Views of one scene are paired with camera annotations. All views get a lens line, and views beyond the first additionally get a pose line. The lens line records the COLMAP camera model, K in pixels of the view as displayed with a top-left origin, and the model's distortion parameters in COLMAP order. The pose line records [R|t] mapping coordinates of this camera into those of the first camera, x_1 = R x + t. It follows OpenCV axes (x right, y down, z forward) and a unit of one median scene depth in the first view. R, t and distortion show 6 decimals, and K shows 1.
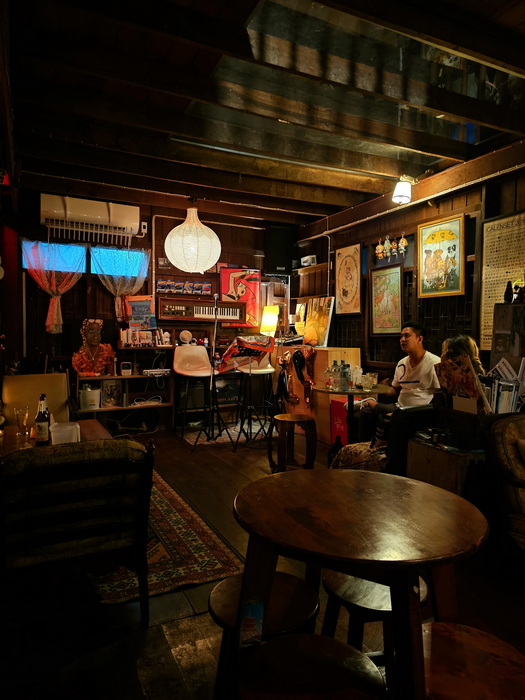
lens RADIAL K [[478.6, 0, 262.5], [0, 478.6, 350.0], [0, 0, 1]] dist [0.001360, -0.000017]
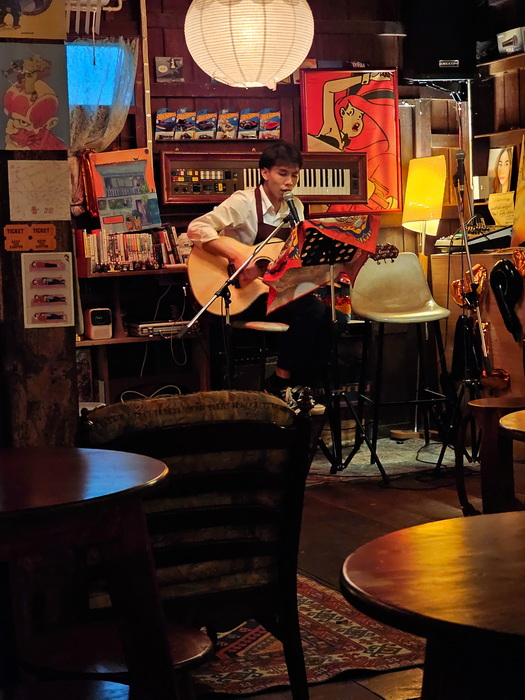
lens RADIAL K [[1266.4, 0, 262.5], [0, 1266.4, 350.0], [0, 0, 1]] dist [-0.024467, -0.089423]
pose [[0.994200, -0.043938, -0.098158, -0.026011], [0.049005, 0.997555, 0.049819, 0.012066], [0.095729, -0.054341, 0.993923, -0.101703]]
